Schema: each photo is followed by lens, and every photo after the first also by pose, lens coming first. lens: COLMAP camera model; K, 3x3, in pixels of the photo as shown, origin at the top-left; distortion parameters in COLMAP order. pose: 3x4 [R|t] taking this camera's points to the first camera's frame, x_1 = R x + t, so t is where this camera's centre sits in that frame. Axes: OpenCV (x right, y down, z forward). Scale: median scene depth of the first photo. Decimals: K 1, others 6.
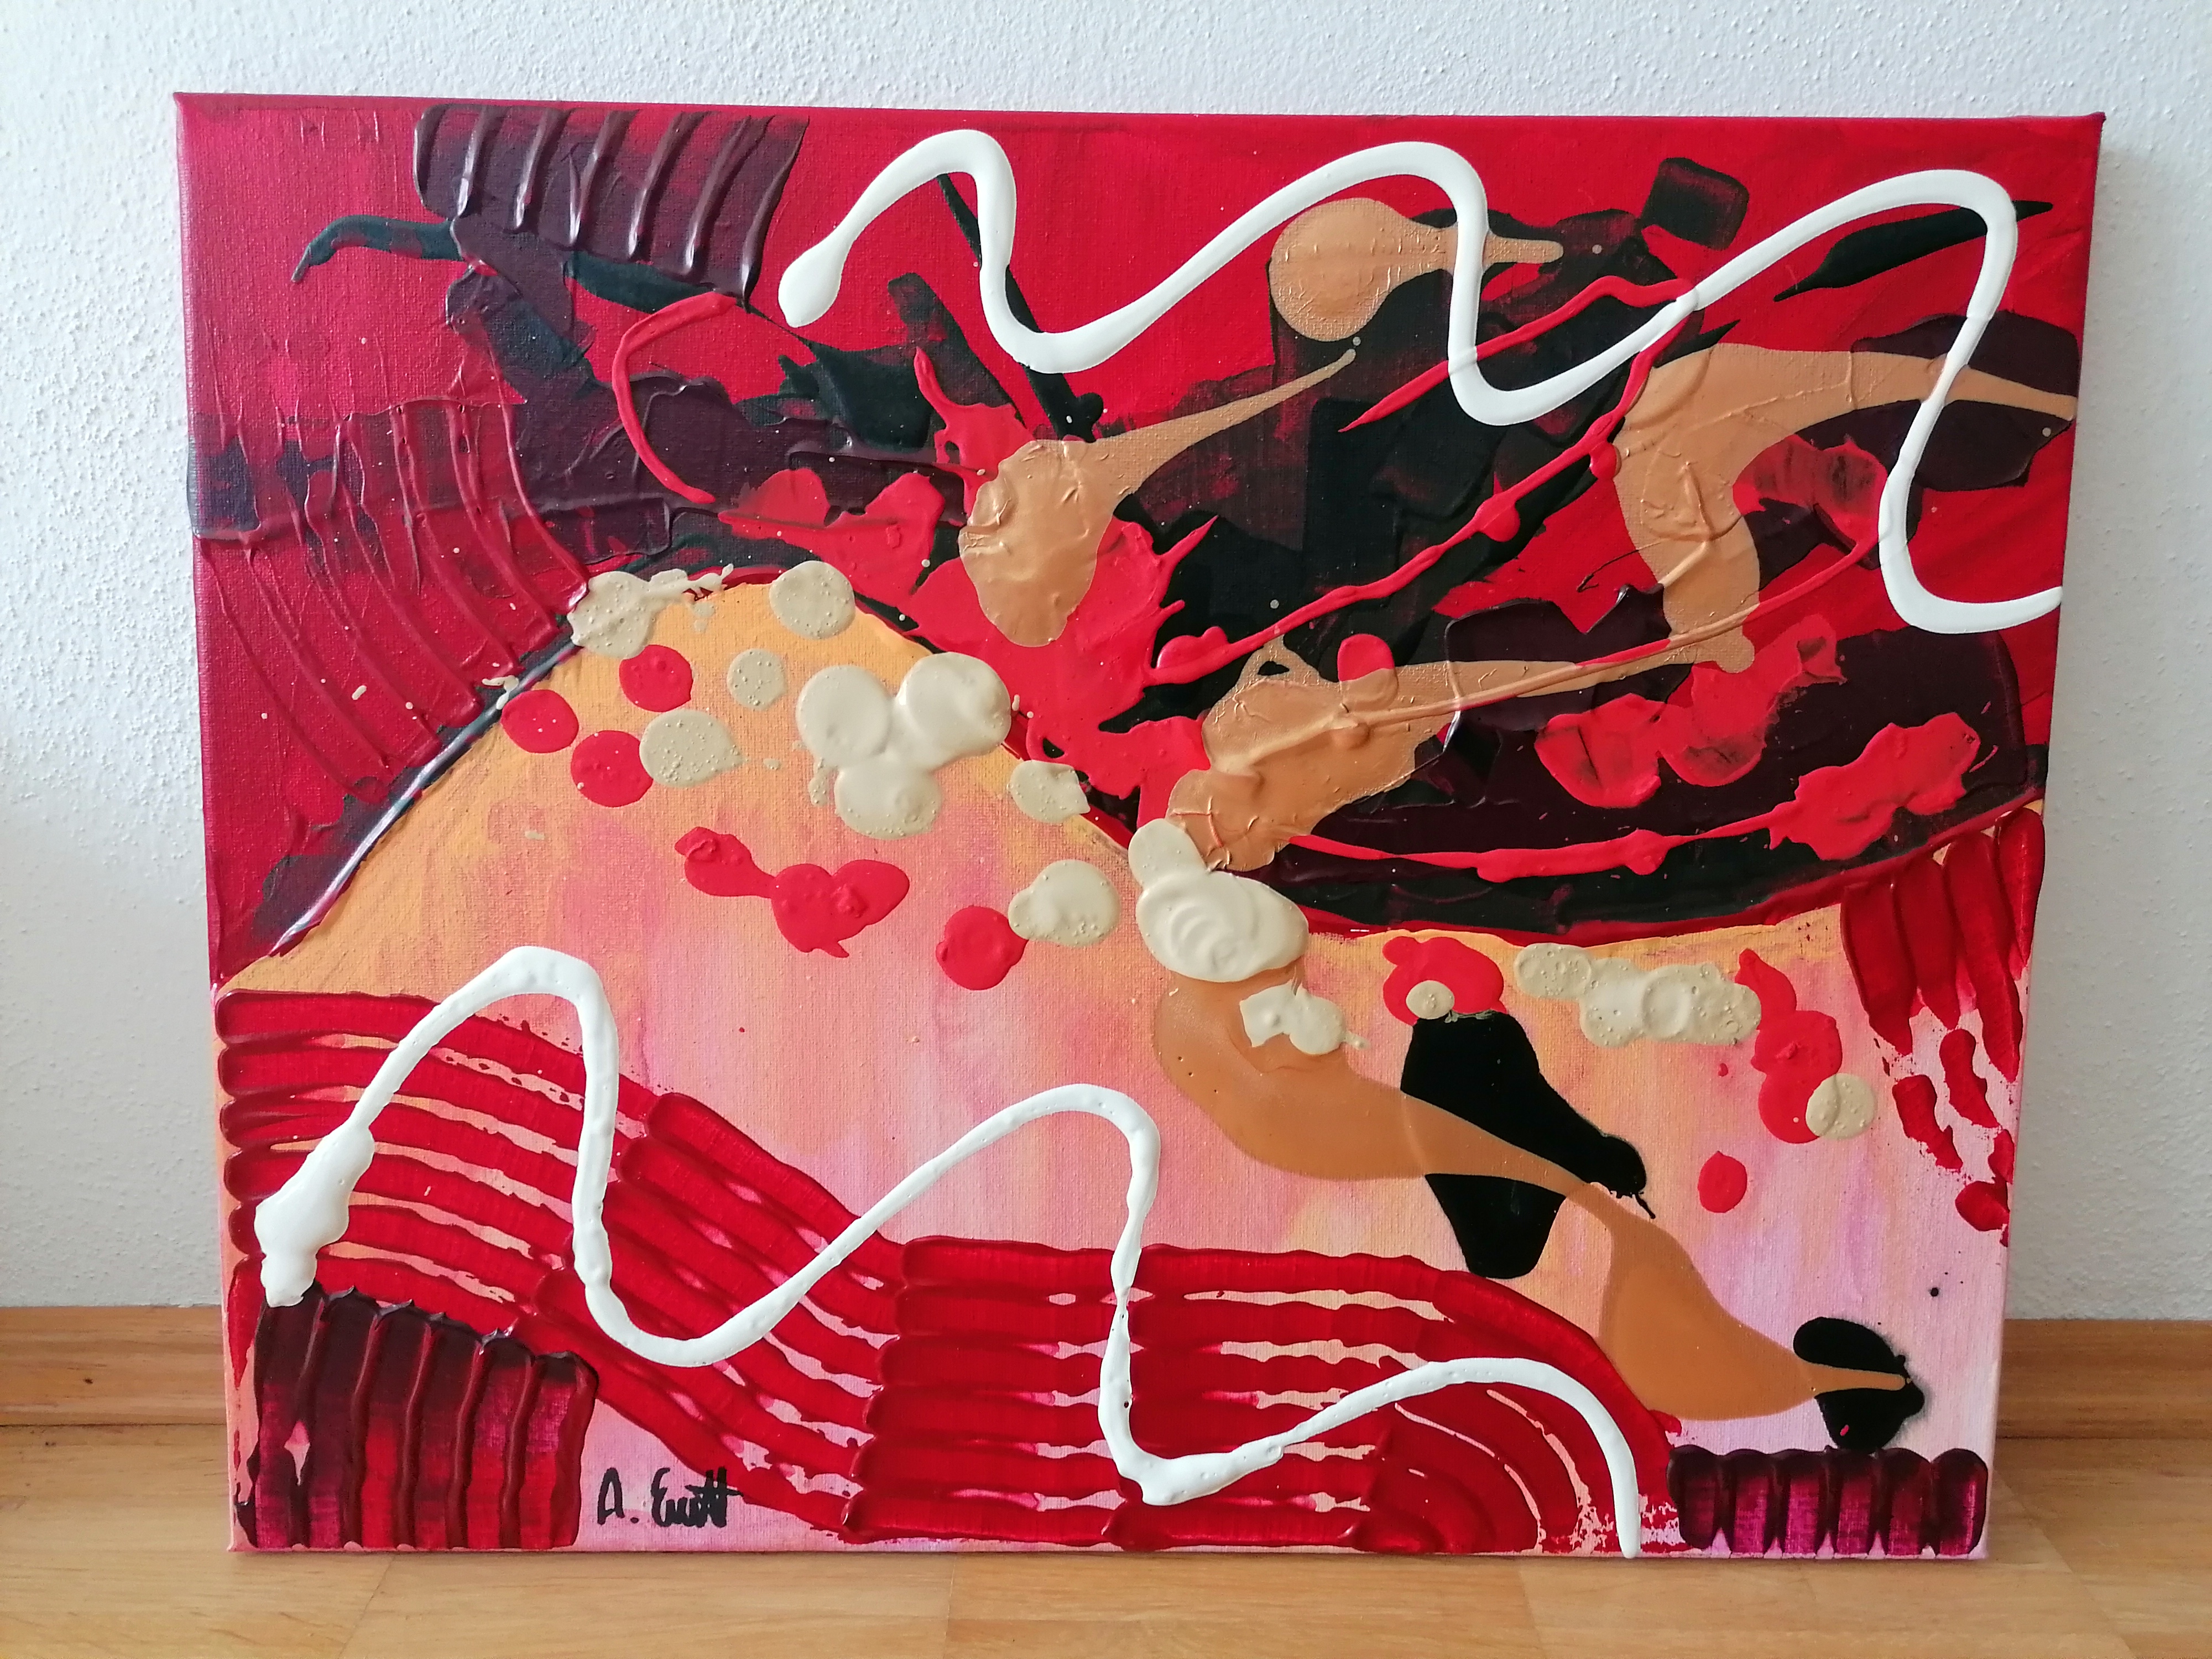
lens RADIAL K [[1713.1, 0, 1113.4], [0, 1713.1, 830.0], [0, 0, 1]] dist [0.018648, -0.020862]
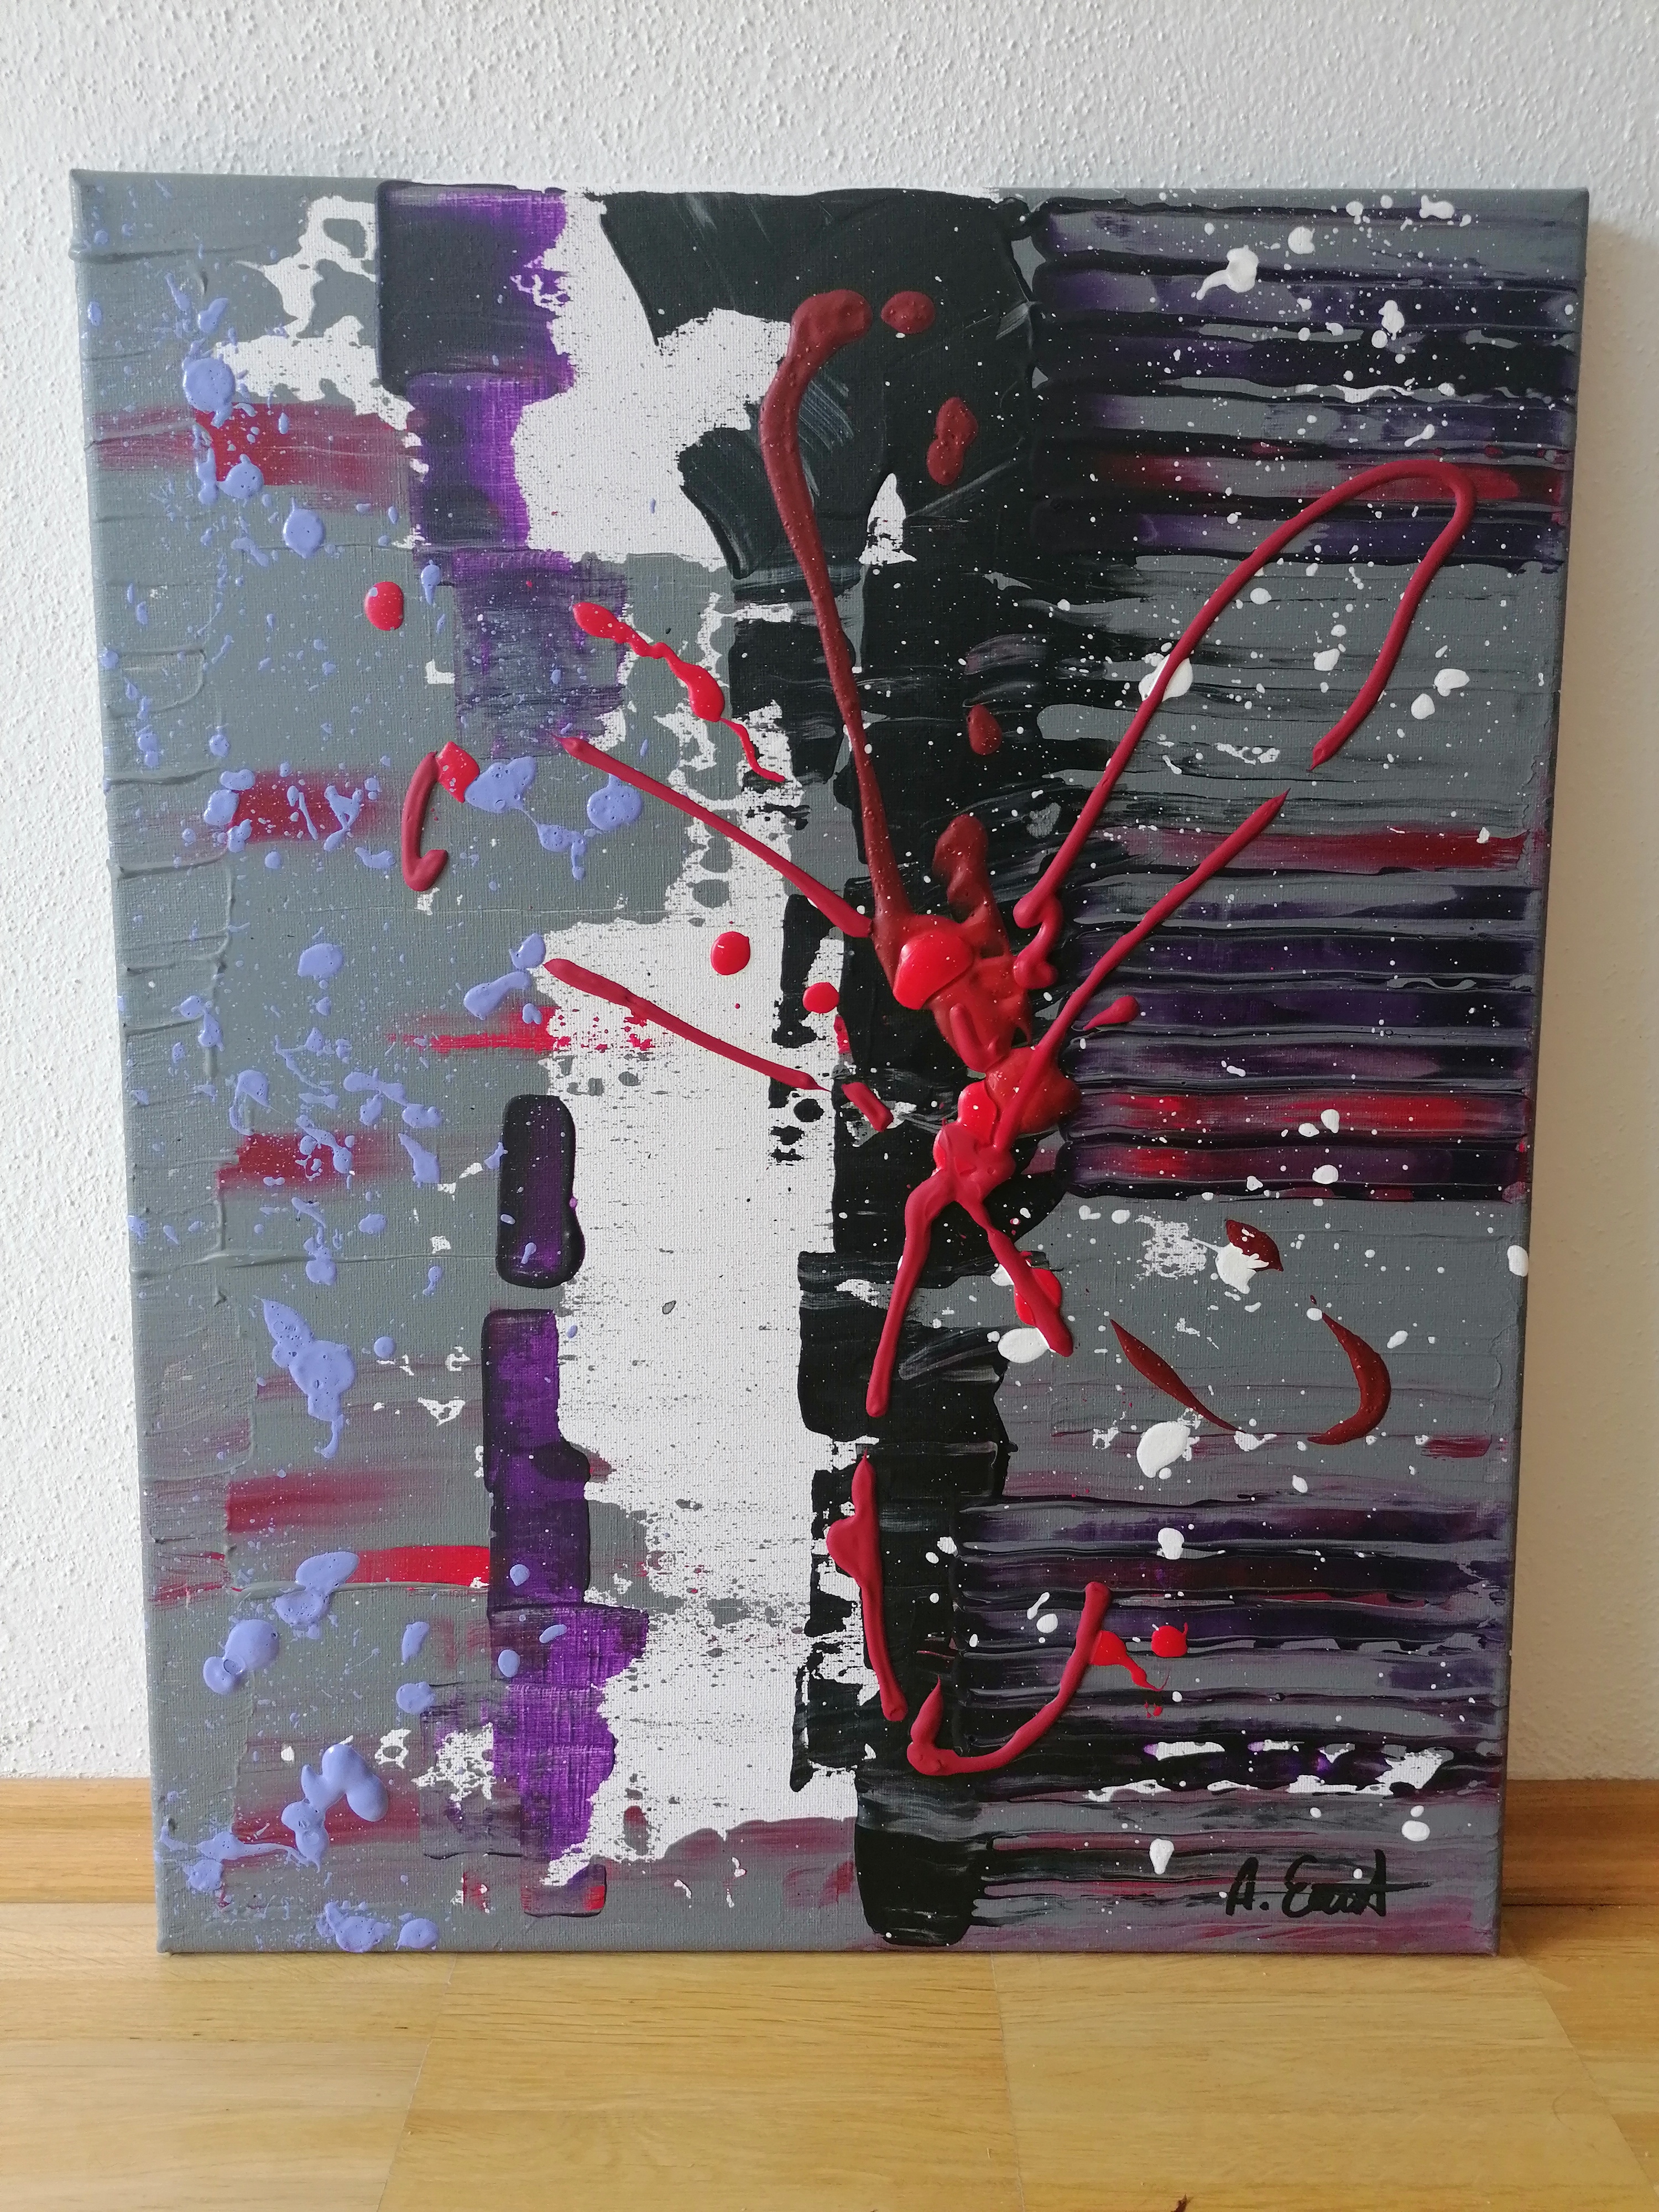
lens RADIAL K [[1713.1, 0, 844.3], [0, 1713.1, 1106.4], [0, 0, 1]] dist [0.018648, -0.020862]
pose [[0.999971, -0.006656, 0.003570, 0.151701], [0.006968, 0.995363, -0.095933, -0.011126], [-0.002914, 0.095955, 0.995381, -0.024721]]
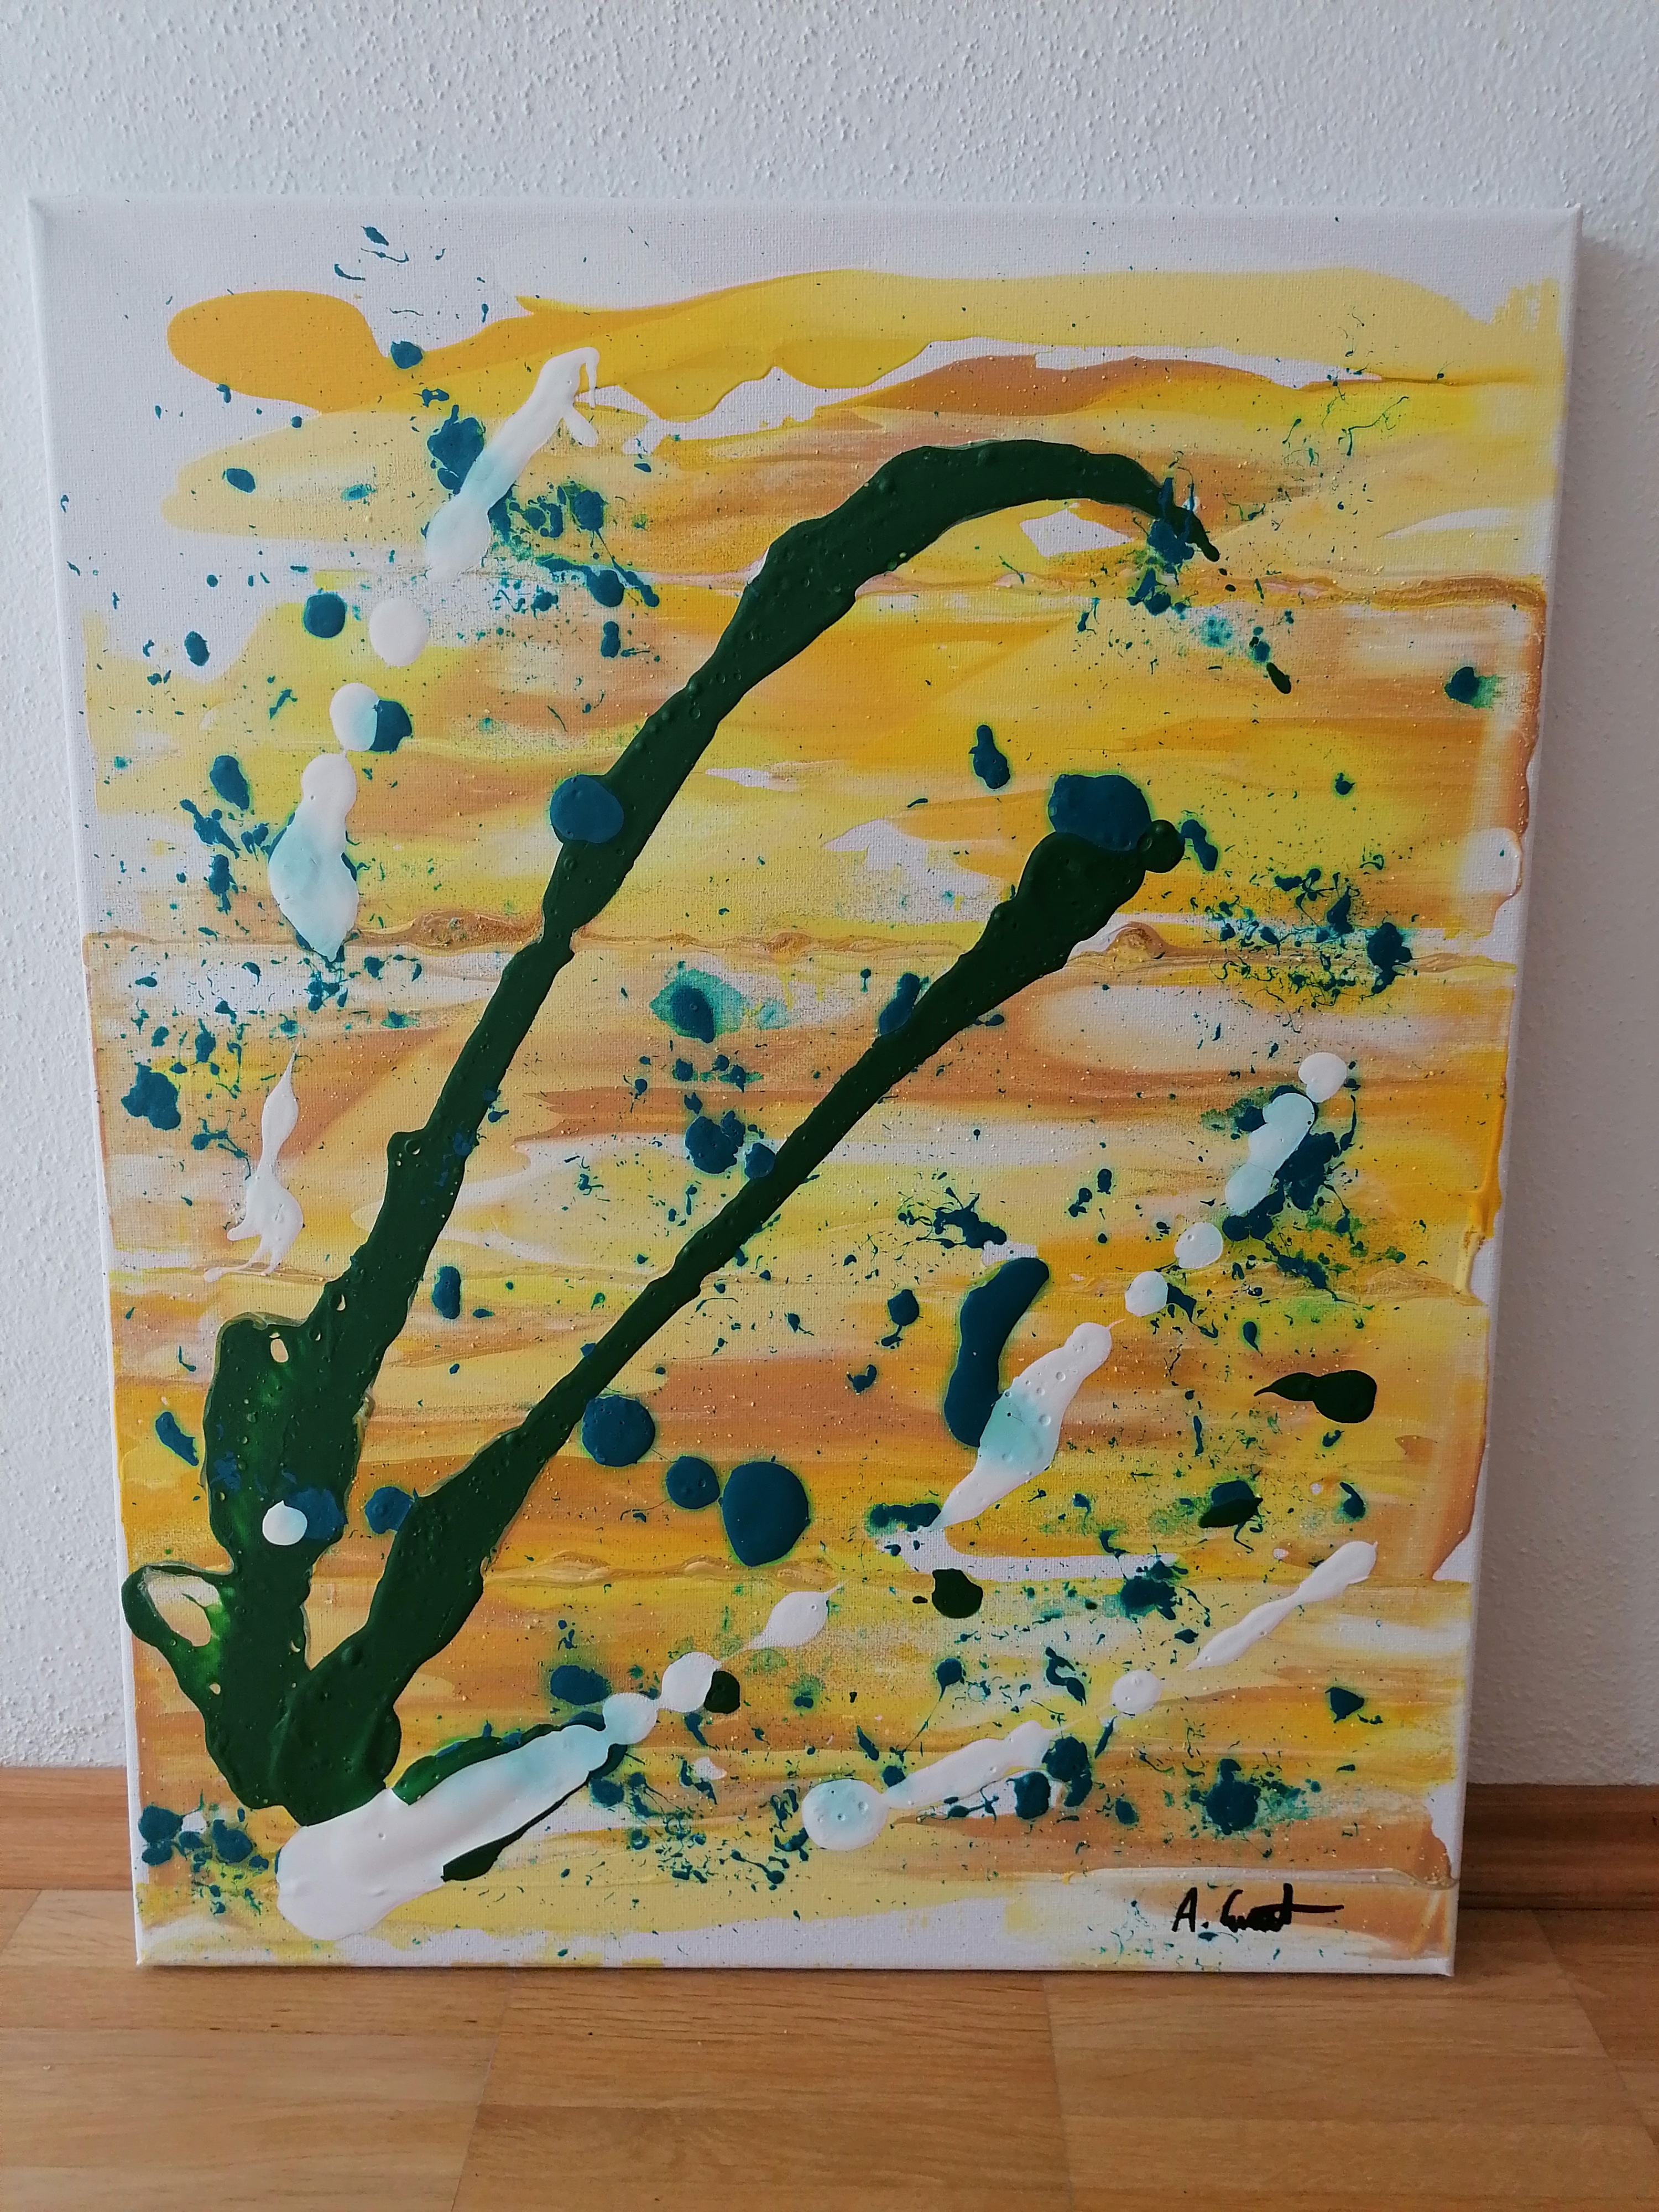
lens RADIAL K [[1713.1, 0, 845.4], [0, 1713.1, 1110.6], [0, 0, 1]] dist [0.018648, -0.020862]
pose [[0.999894, -0.002087, -0.014403, 0.135605], [0.001461, 0.999058, -0.043361, -0.081961], [0.014480, 0.043335, 0.998956, -0.034066]]
